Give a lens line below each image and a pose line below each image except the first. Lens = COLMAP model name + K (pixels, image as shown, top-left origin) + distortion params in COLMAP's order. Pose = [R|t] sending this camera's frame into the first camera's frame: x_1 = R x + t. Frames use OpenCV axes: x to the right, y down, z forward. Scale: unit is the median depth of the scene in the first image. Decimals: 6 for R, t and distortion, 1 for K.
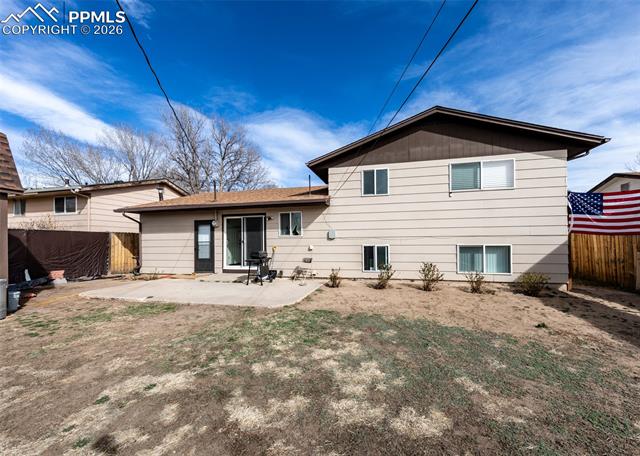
lens RADIAL K [[245.5, 0, 308.5], [0, 245.5, 210.8], [0, 0, 1]] dist [0.000883, 0.000064]
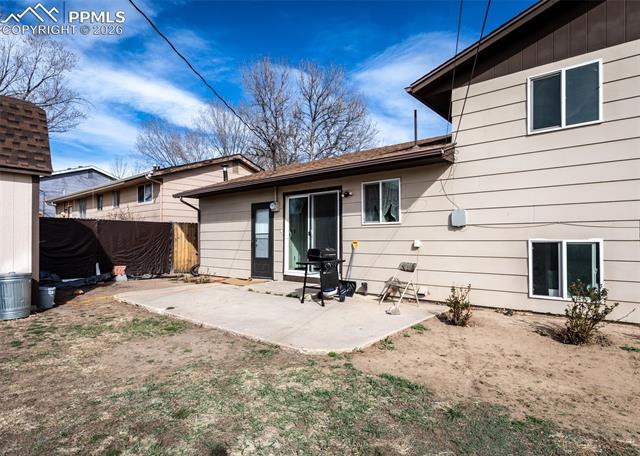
lens RADIAL K [[324.8, 0, 319.3], [0, 324.8, 216.4], [0, 0, 1]] dist [0.002145, 0.000302]
pose [[0.900170, -0.022261, -0.434969, 0.120876], [0.045261, 0.998067, 0.042587, 0.047430], [0.433180, -0.058023, 0.899438, 0.260657]]
